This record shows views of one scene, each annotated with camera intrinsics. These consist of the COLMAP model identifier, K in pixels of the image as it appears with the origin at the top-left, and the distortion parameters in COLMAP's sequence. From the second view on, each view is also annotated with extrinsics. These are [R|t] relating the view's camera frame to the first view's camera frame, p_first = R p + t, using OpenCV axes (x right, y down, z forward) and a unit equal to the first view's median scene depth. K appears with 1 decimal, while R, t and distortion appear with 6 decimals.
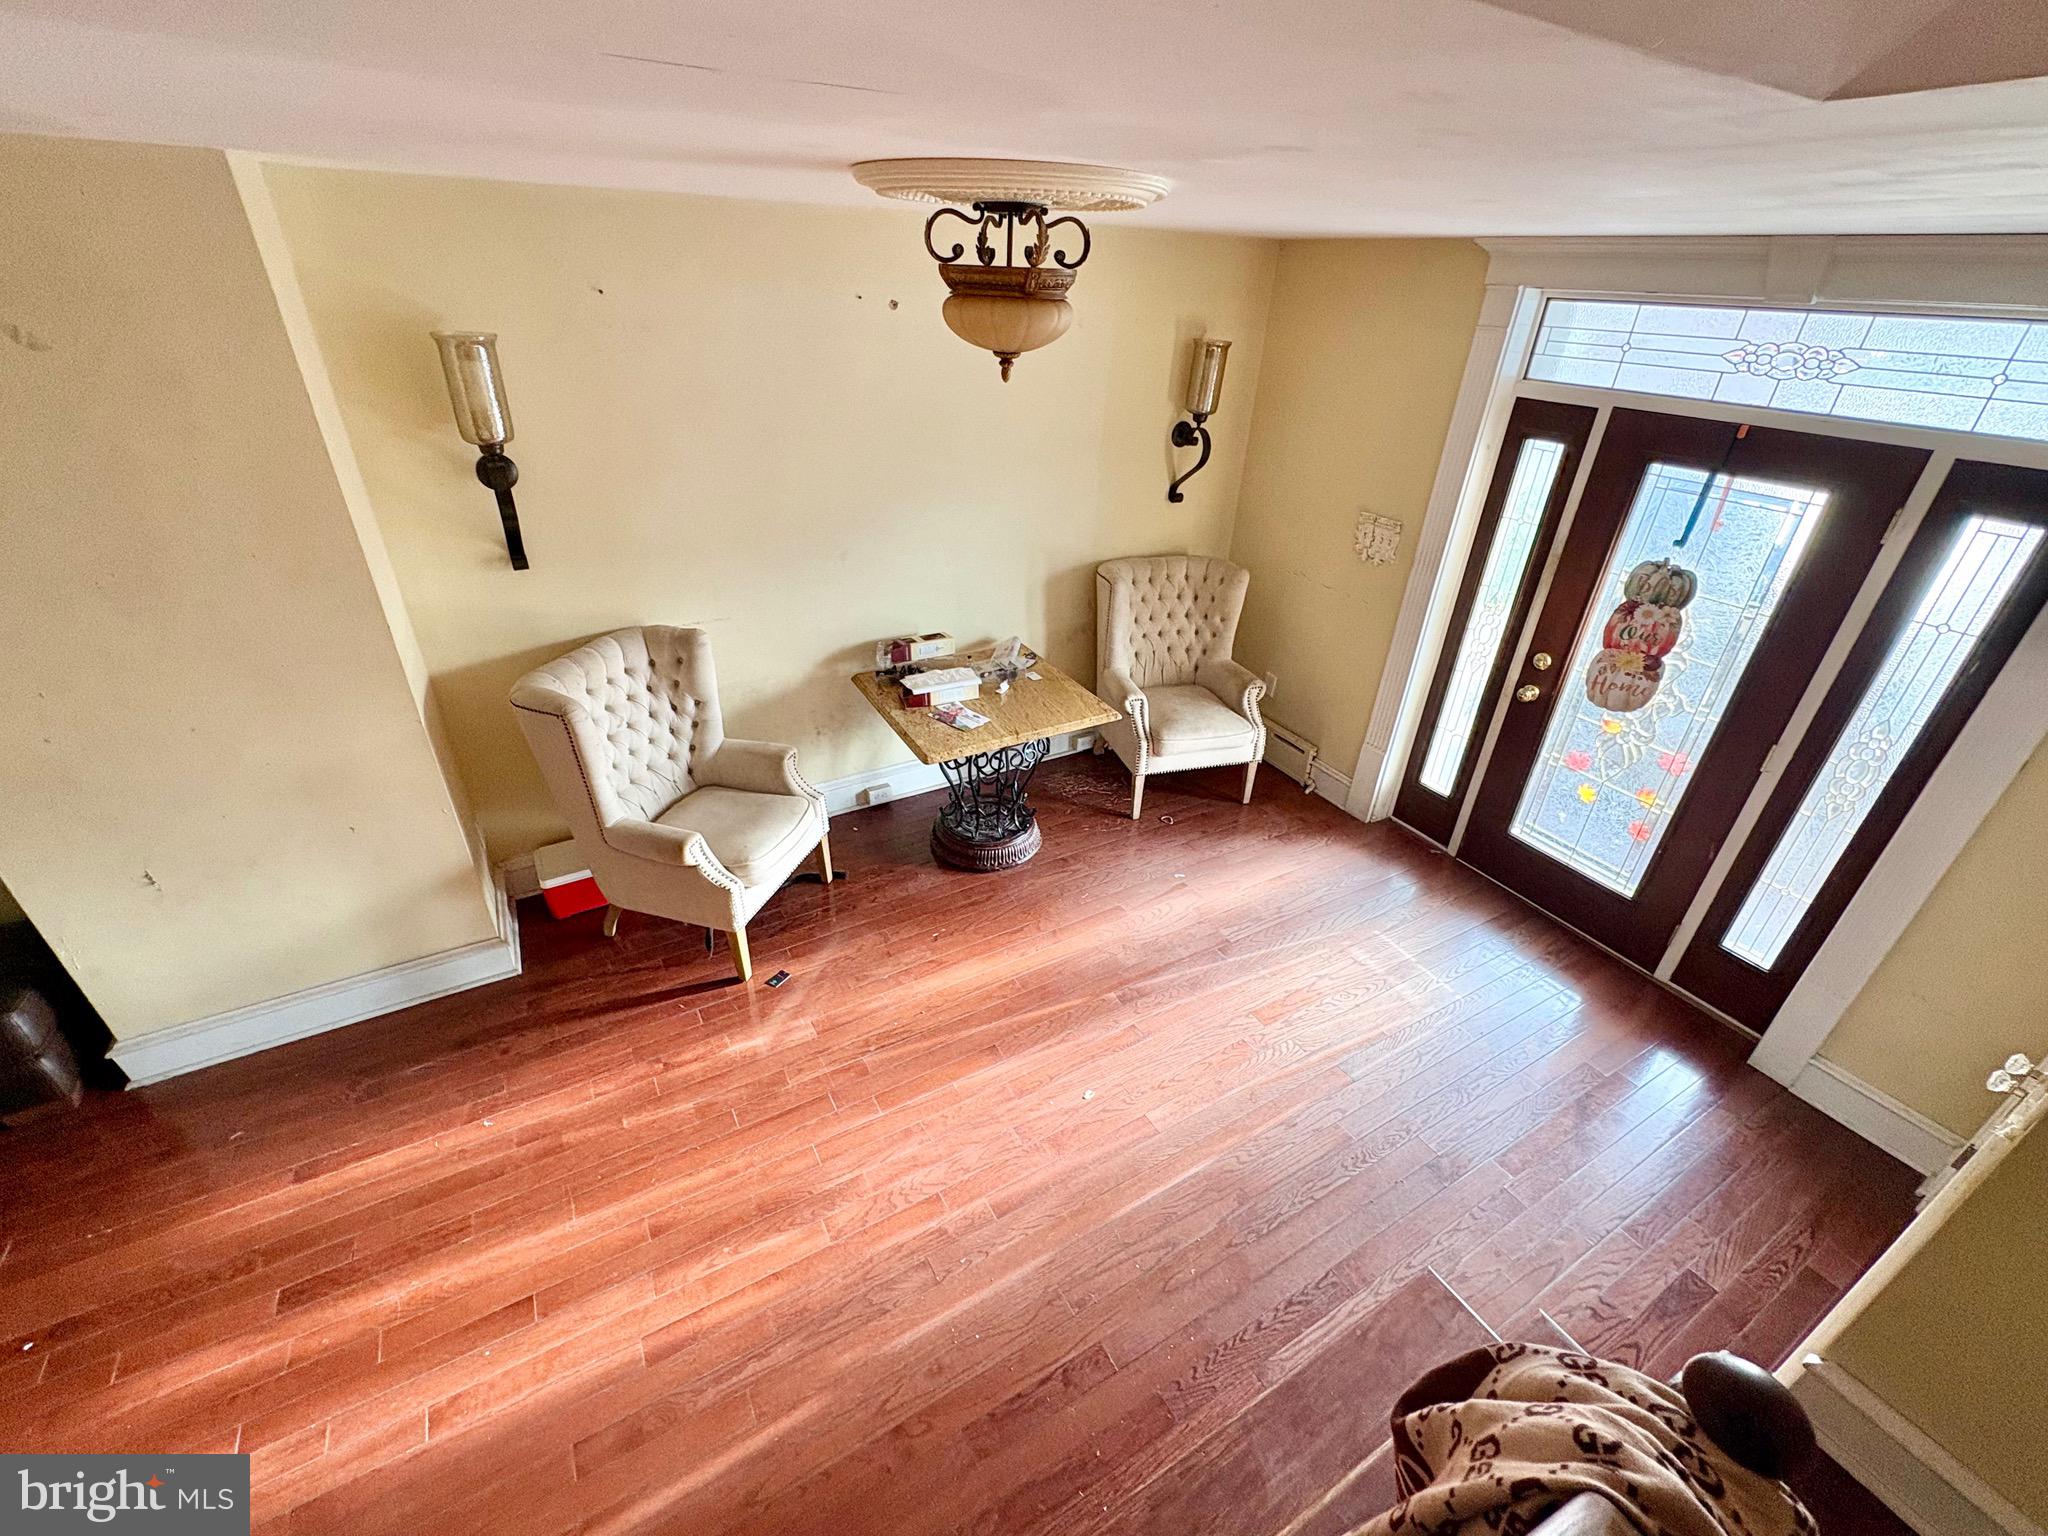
lens RADIAL K [[855.5, 0, 1018.6], [0, 855.5, 763.9], [0, 0, 1]] dist [-0.000997, -0.000075]
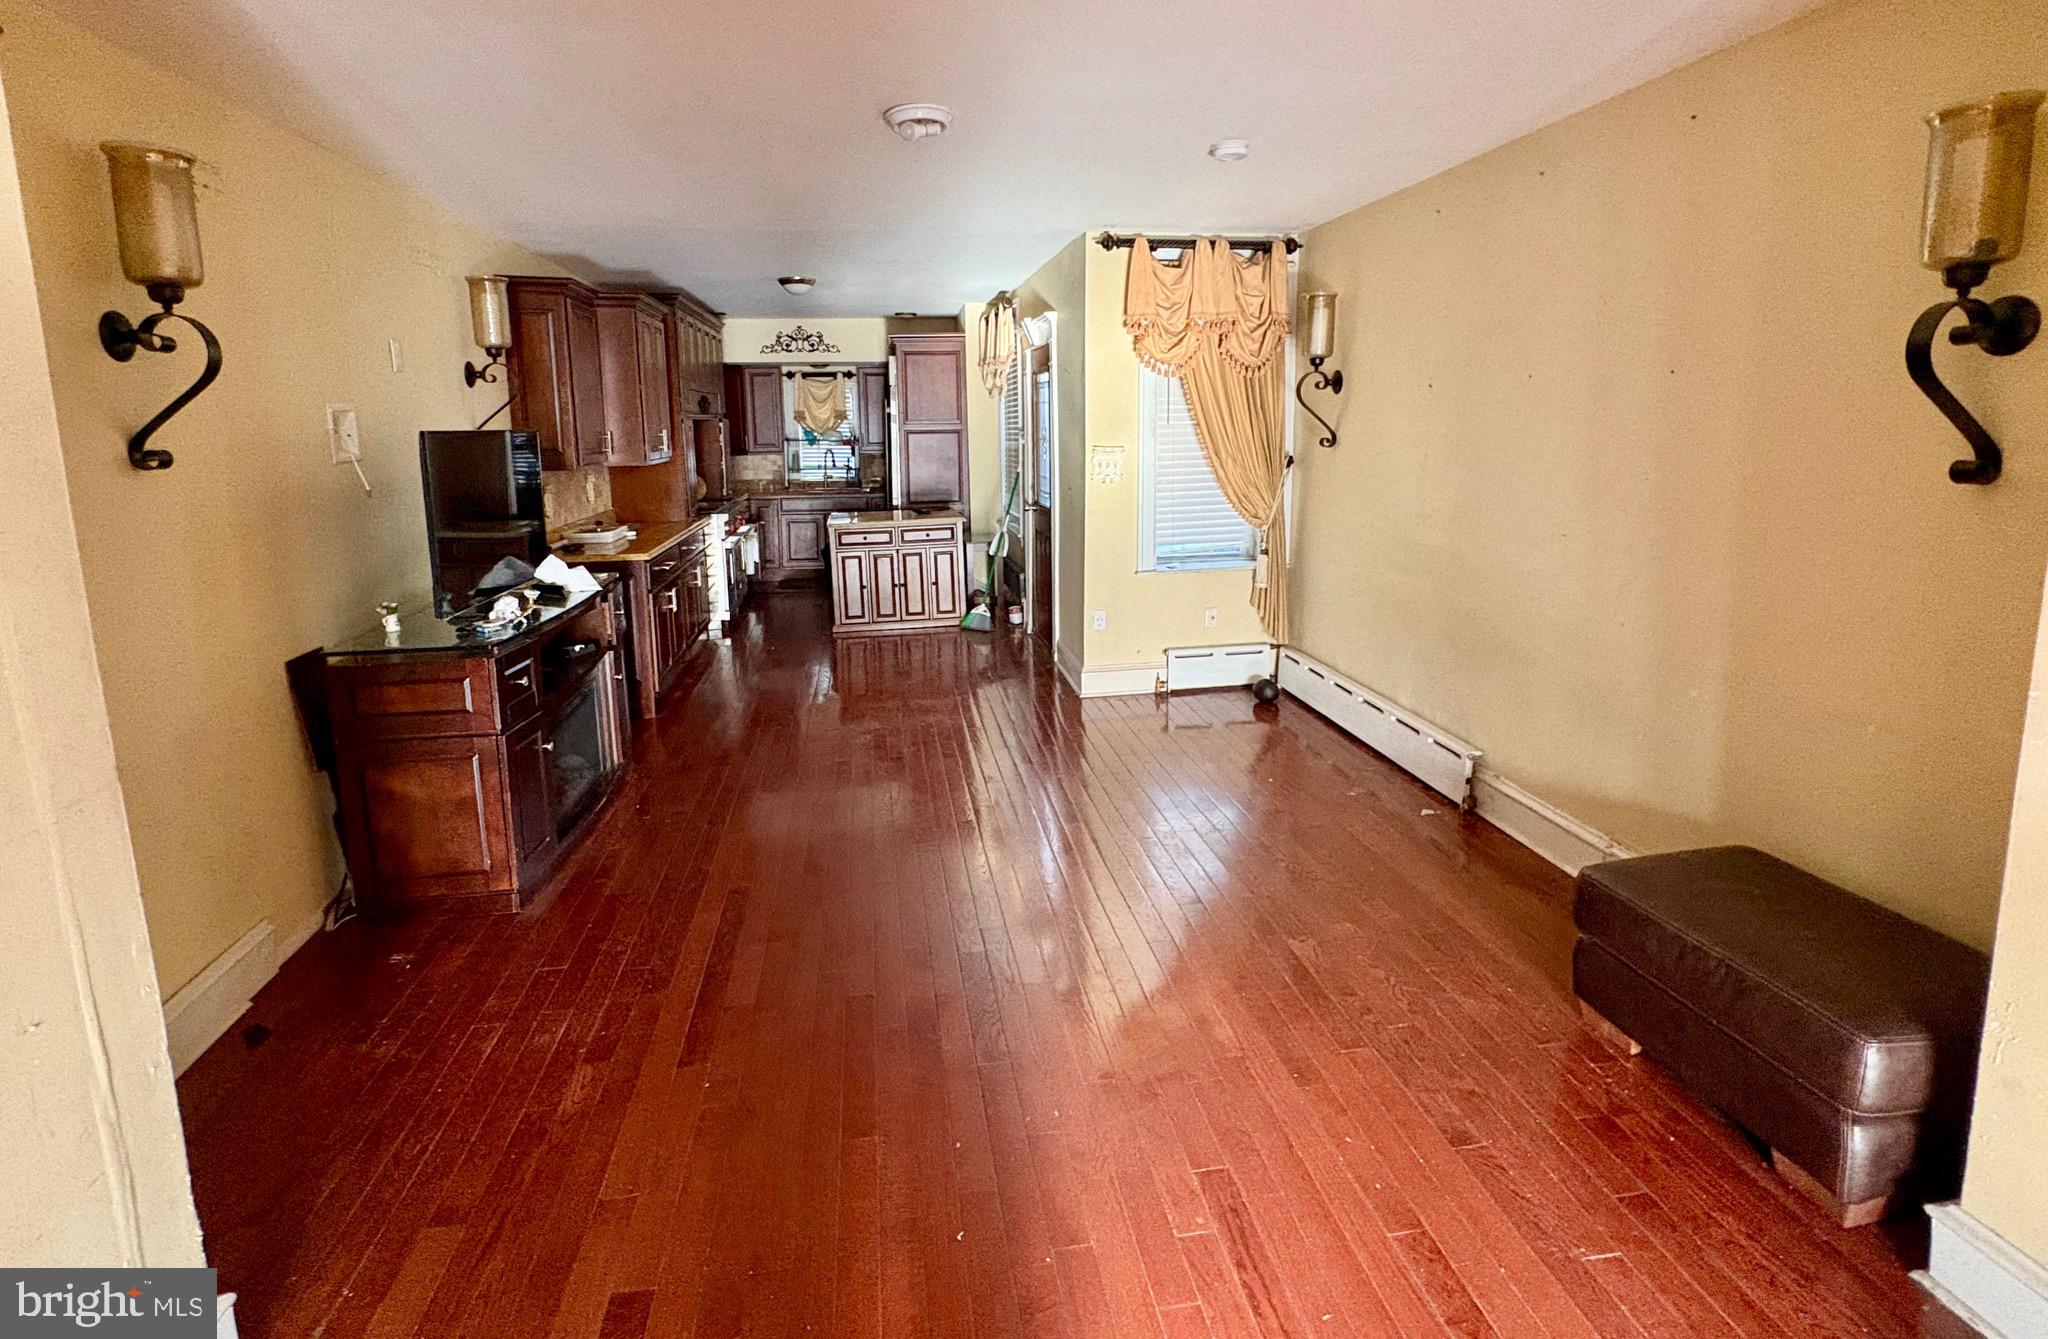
lens RADIAL K [[975.4, 0, 1017.4], [0, 975.4, 569.0], [0, 0, 1]] dist [0.004345, 0.000781]
pose [[-0.362684, 0.110962, -0.925282, -0.281471], [-0.463505, 0.839888, 0.282402, 0.078329], [0.808470, 0.531296, -0.253183, 0.454502]]
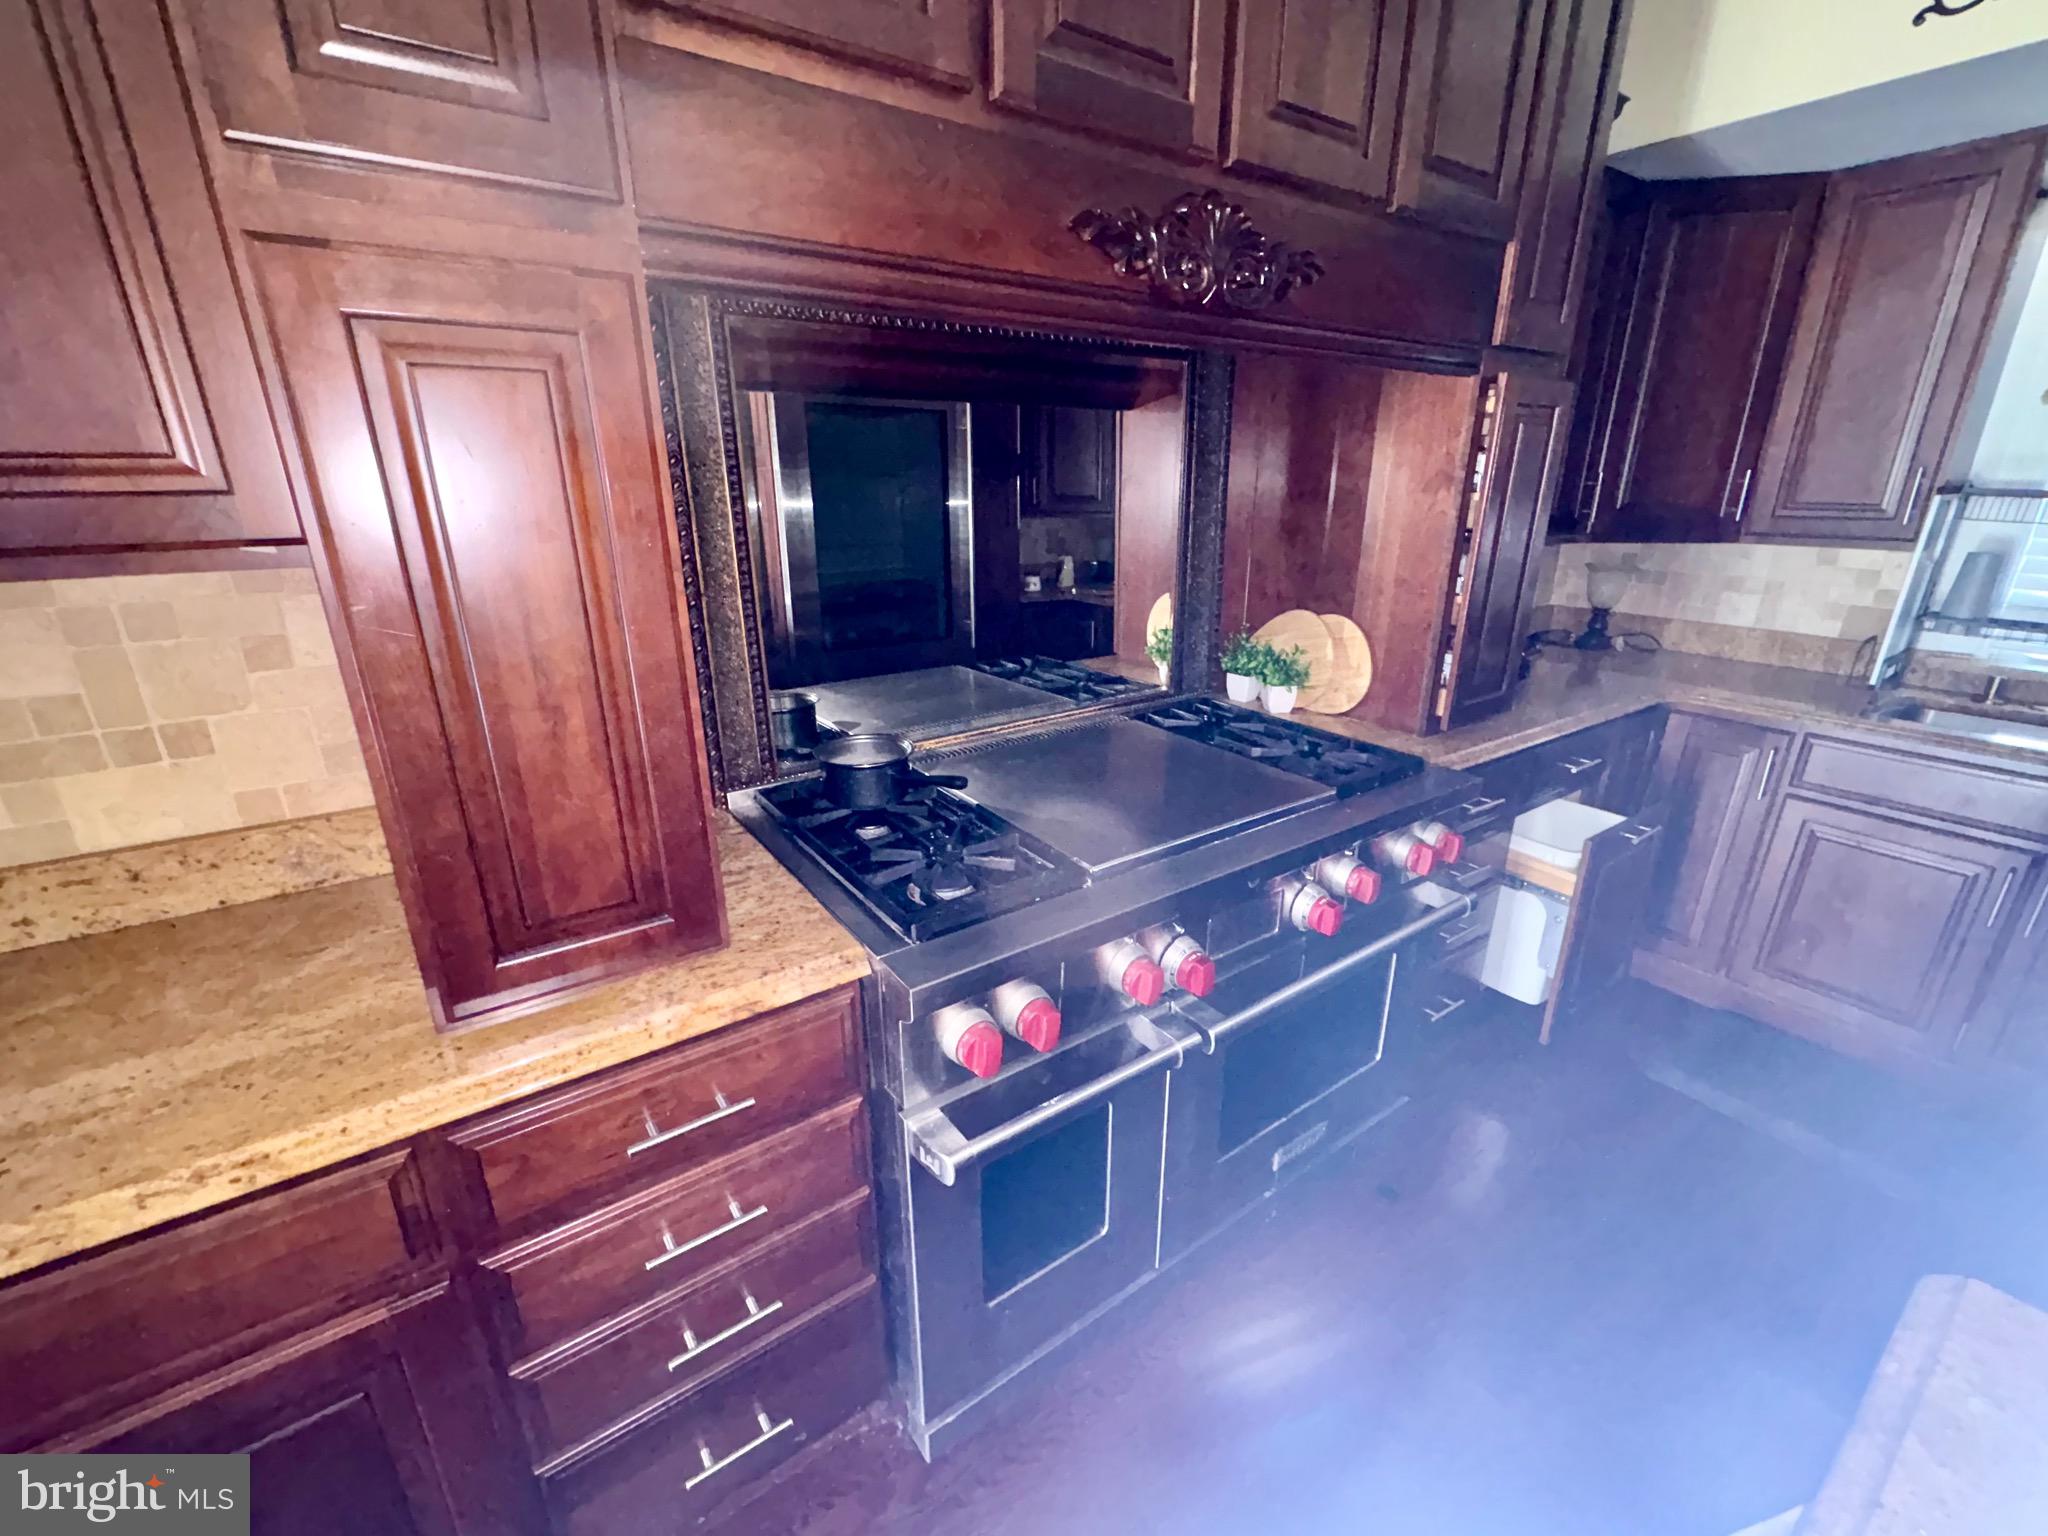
lens RADIAL K [[831.9, 0, 1038.1], [0, 831.9, 761.4], [0, 0, 1]] dist [0.001979, -0.000718]
pose [[-0.995973, -0.004666, -0.089528, -2.634795], [-0.070147, 0.662412, 0.745848, 0.801837], [0.055824, 0.749125, -0.660072, -0.863028]]
